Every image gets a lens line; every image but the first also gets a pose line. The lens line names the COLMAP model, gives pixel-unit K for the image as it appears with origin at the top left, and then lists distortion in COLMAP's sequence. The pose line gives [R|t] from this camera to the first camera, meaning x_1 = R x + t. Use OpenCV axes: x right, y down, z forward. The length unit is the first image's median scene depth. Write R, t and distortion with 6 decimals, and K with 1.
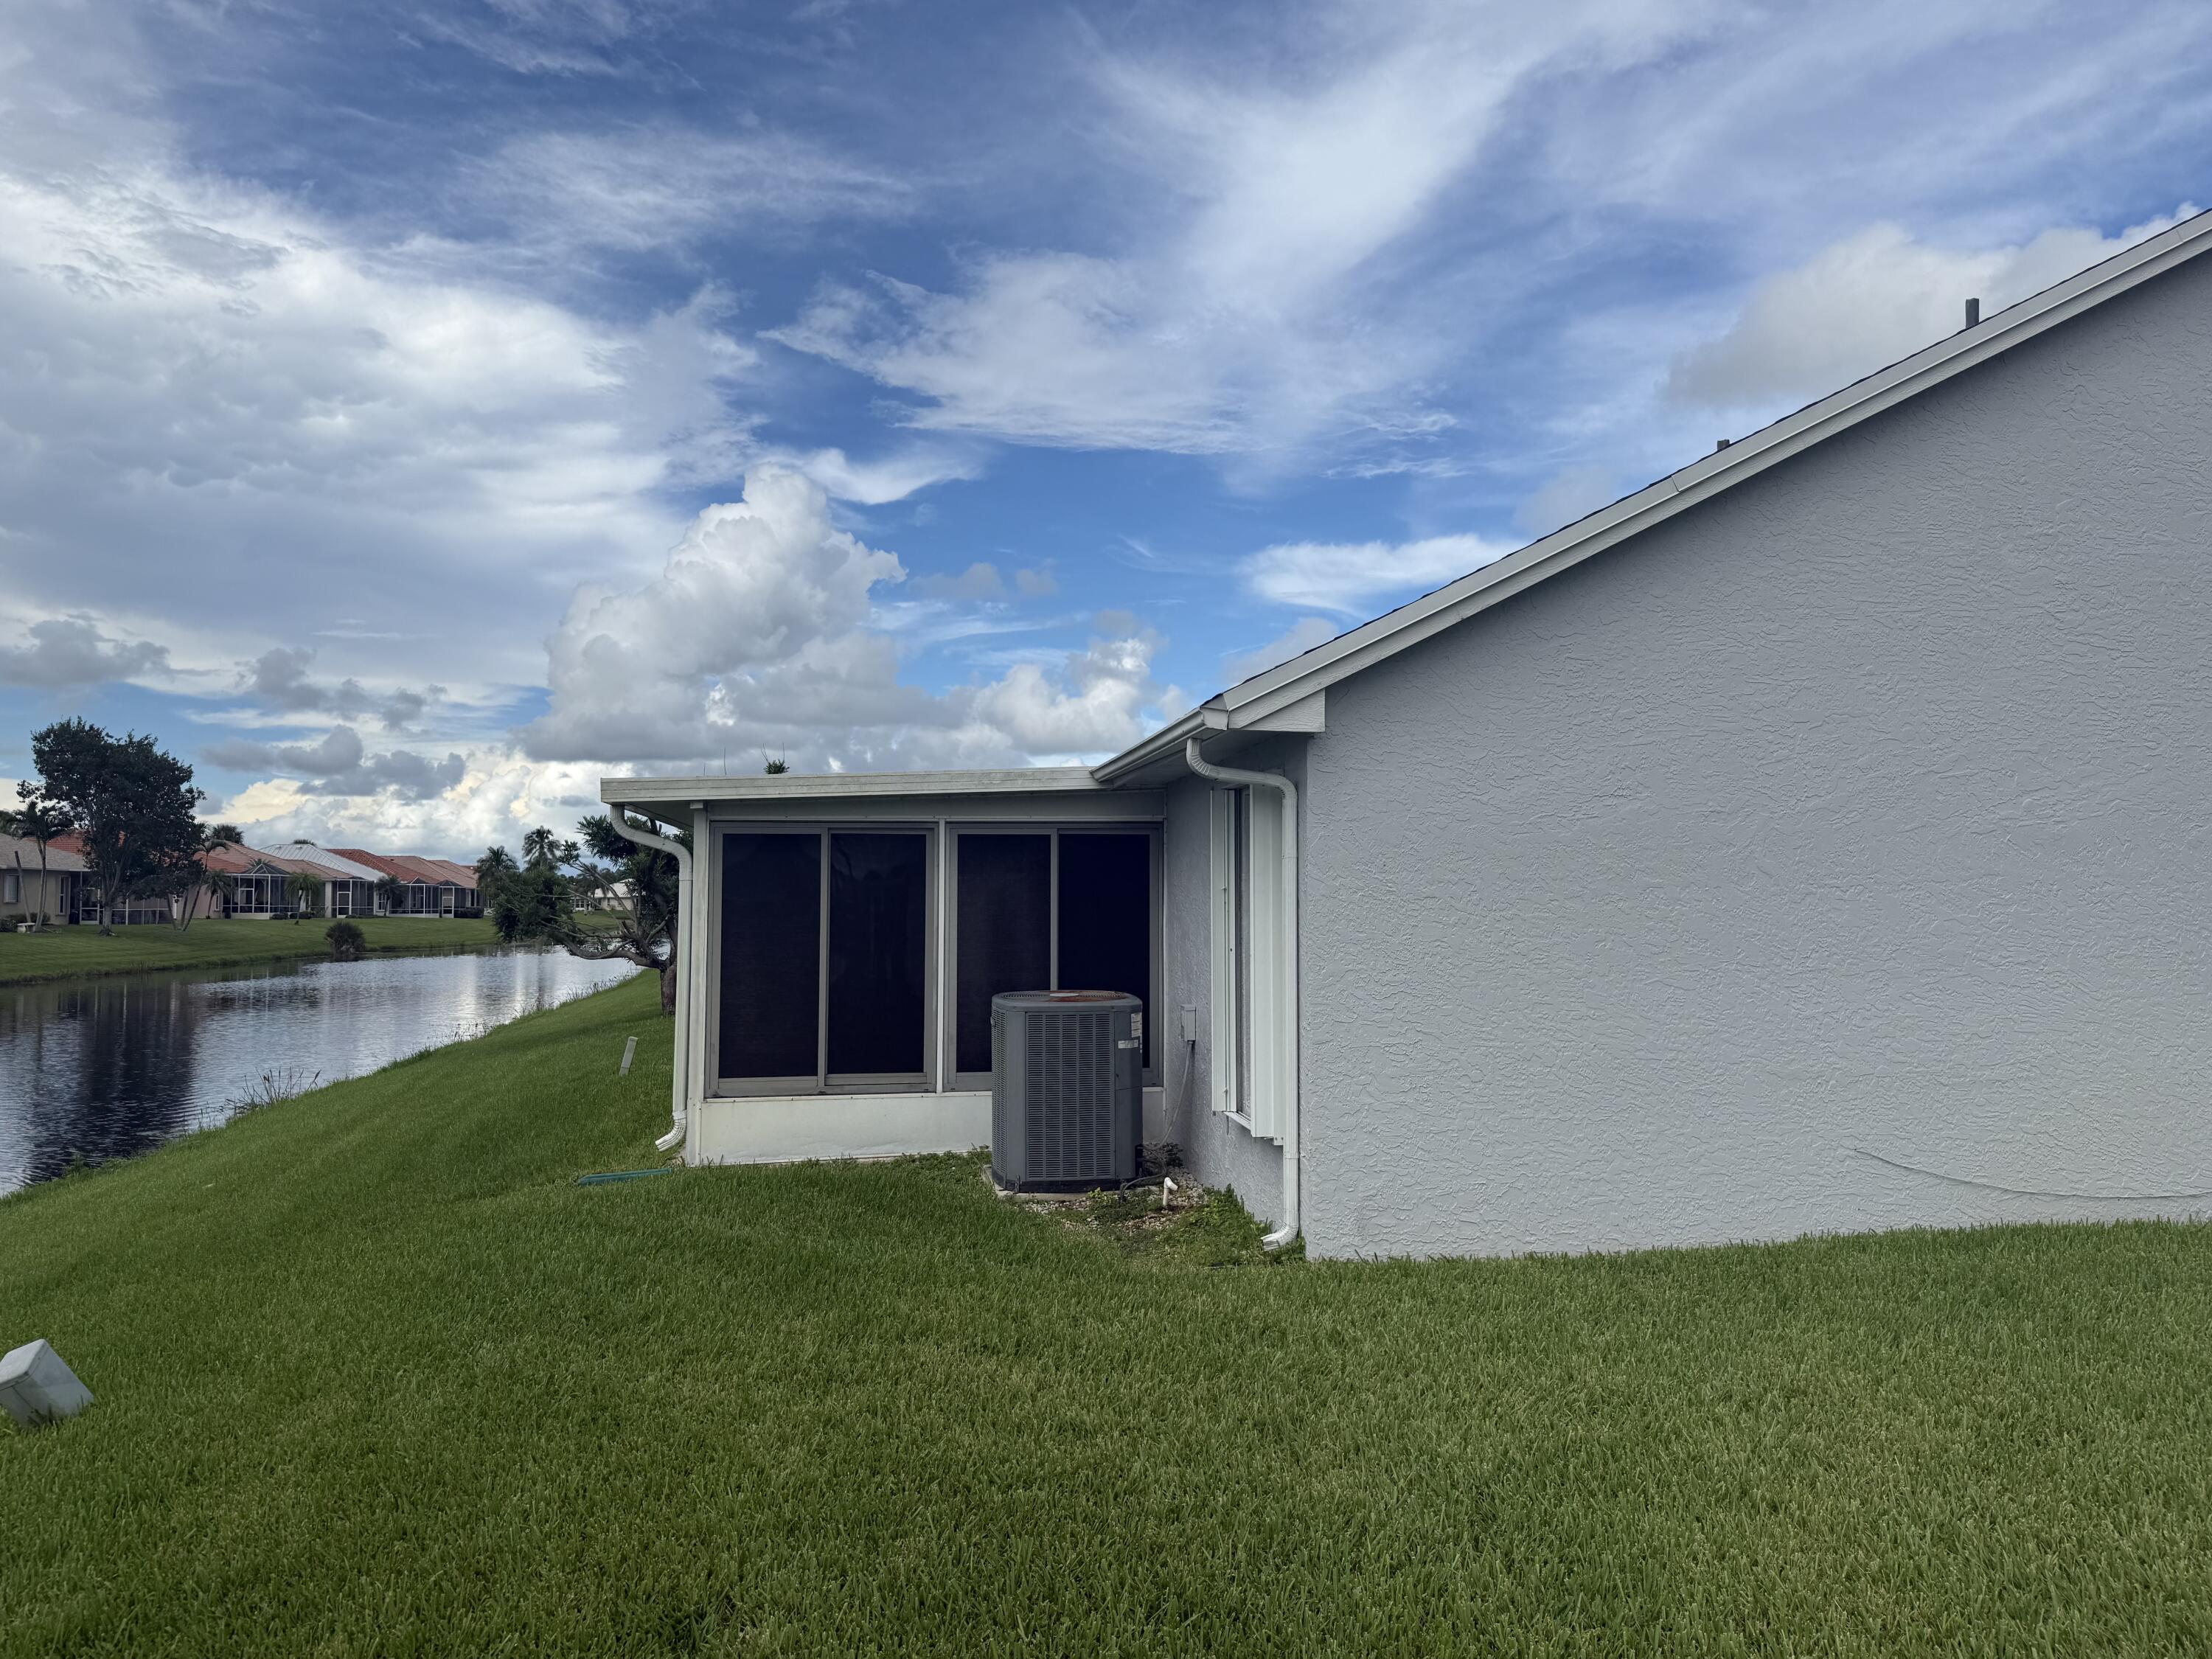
lens RADIAL K [[1542.4, 0, 1120.6], [0, 1542.4, 830.7], [0, 0, 1]] dist [0.052704, -0.075103]
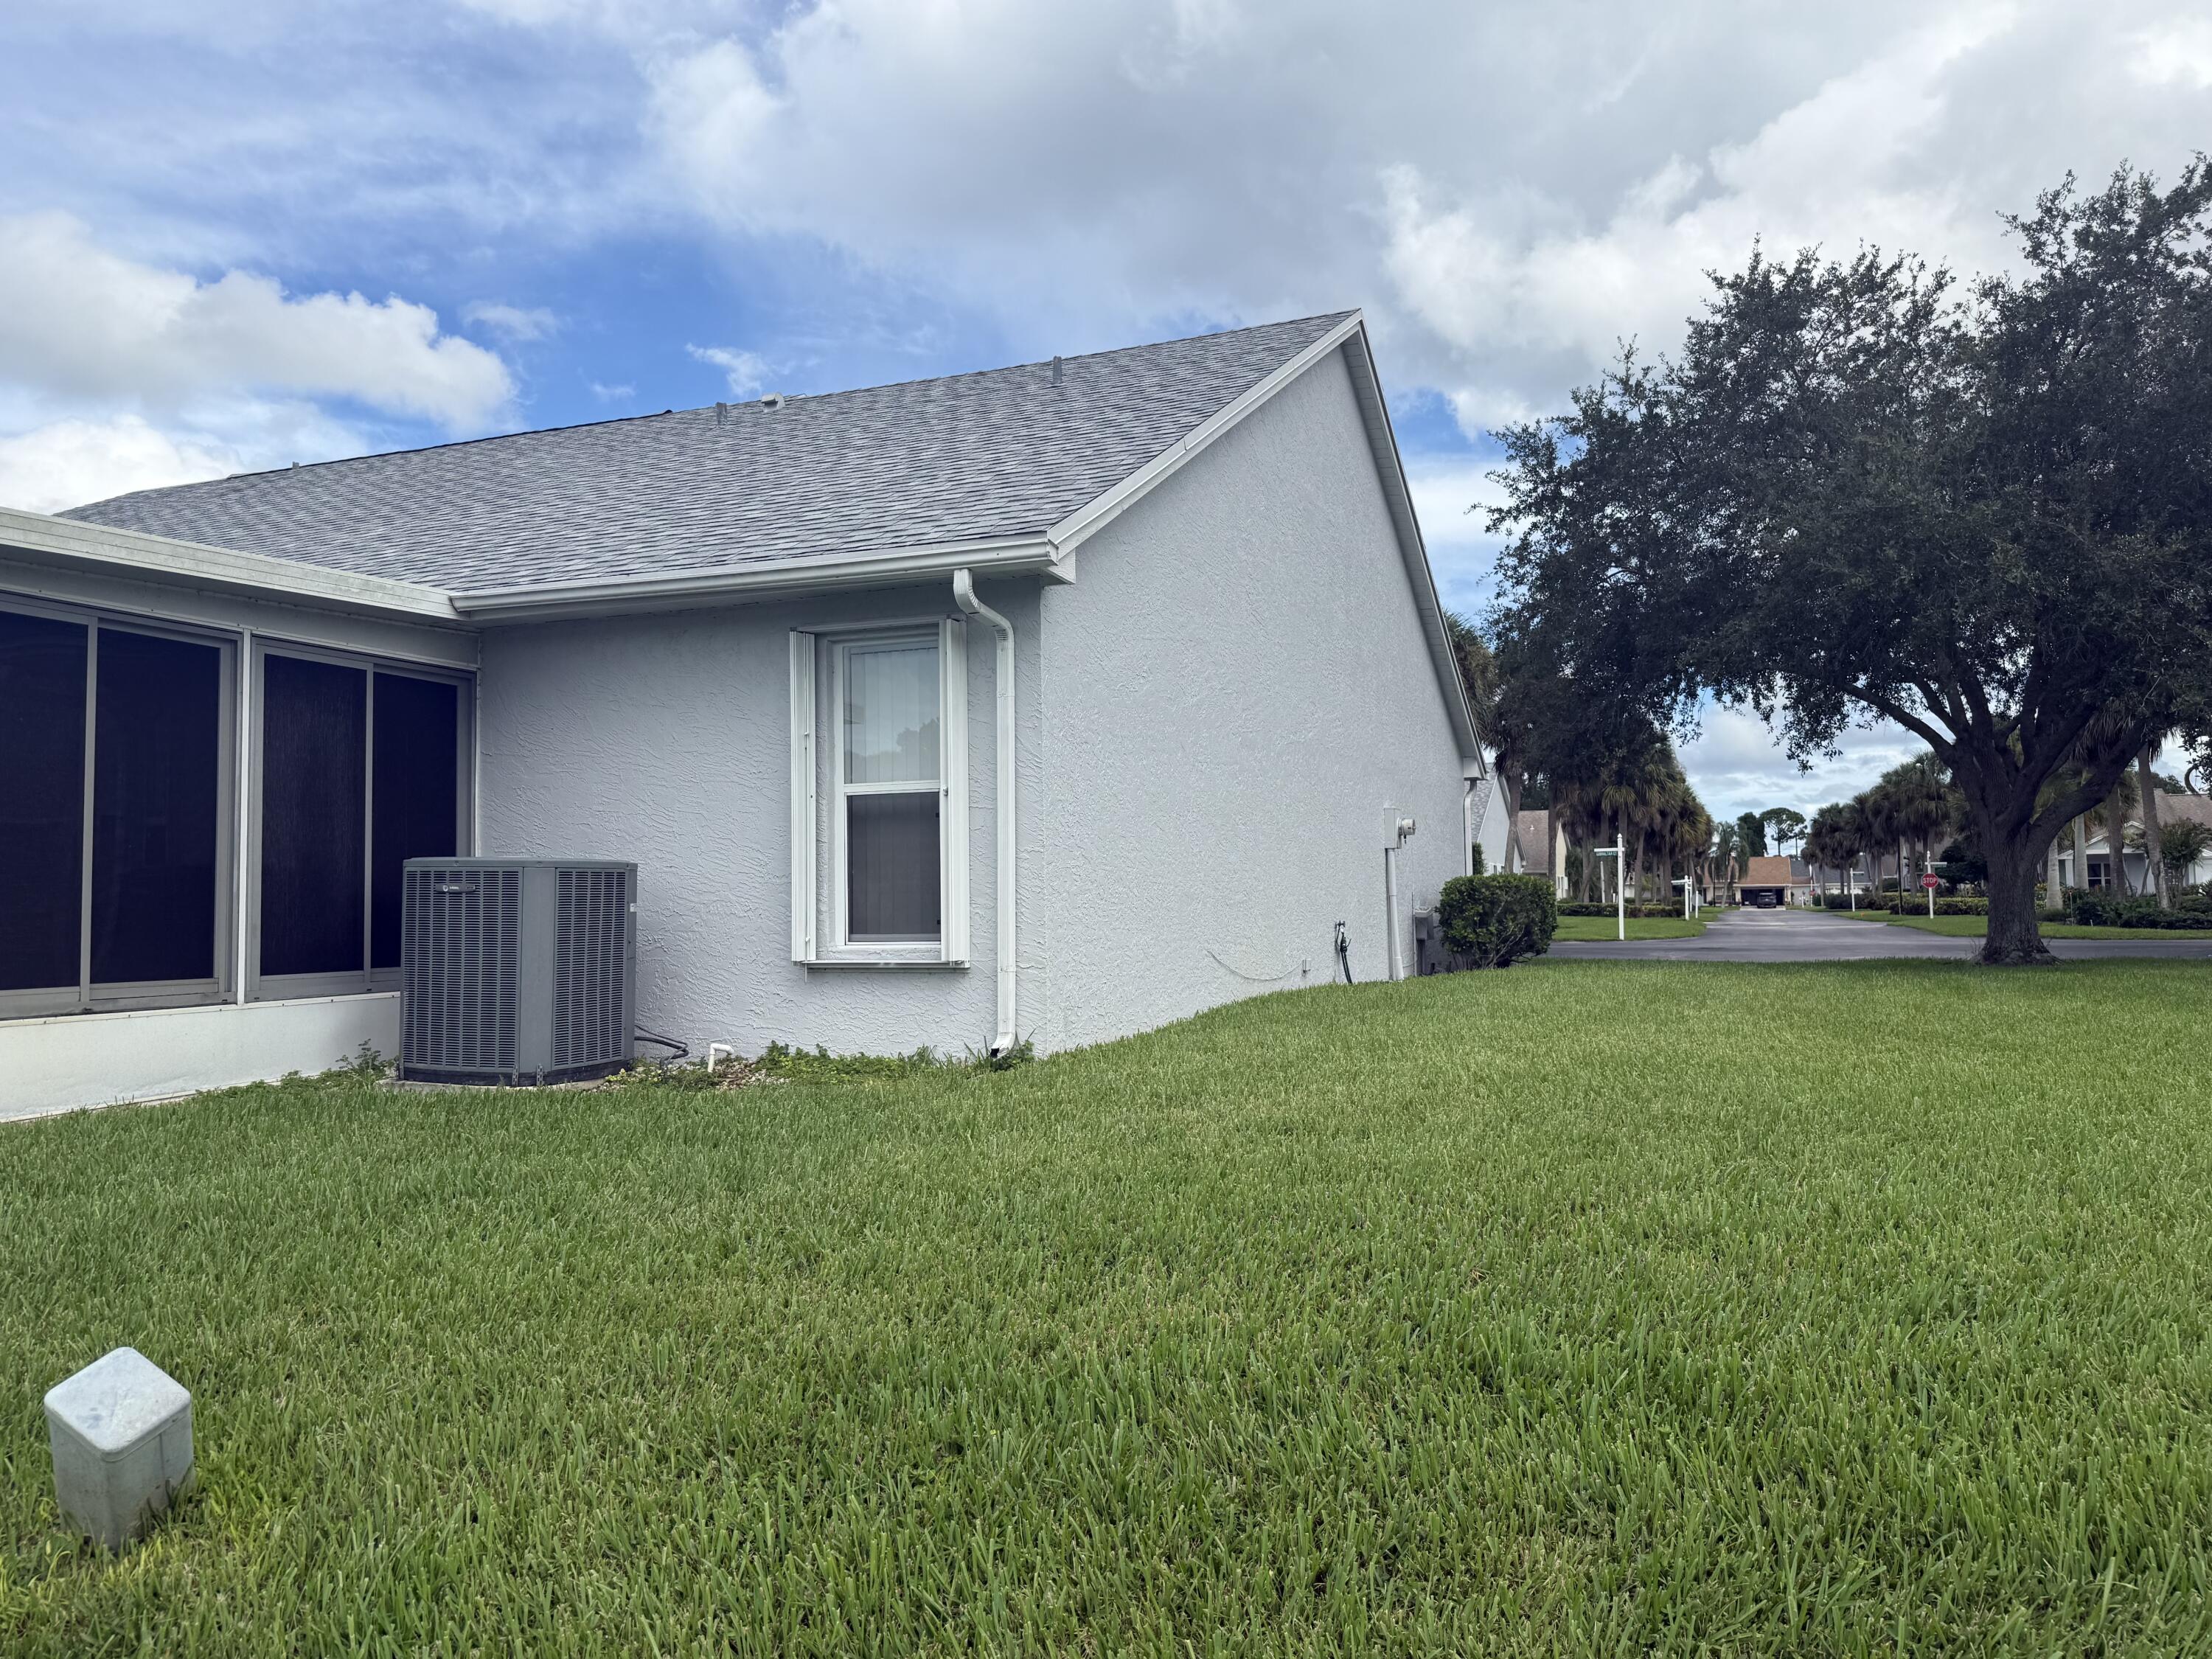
lens RADIAL K [[1540.8, 0, 1115.9], [0, 1540.8, 824.8], [0, 0, 1]] dist [0.052107, -0.061724]
pose [[0.486523, 0.039824, 0.872760, -0.564471], [-0.025497, 0.999182, -0.031379, 0.099024], [-0.873296, -0.006986, 0.487140, 0.287076]]
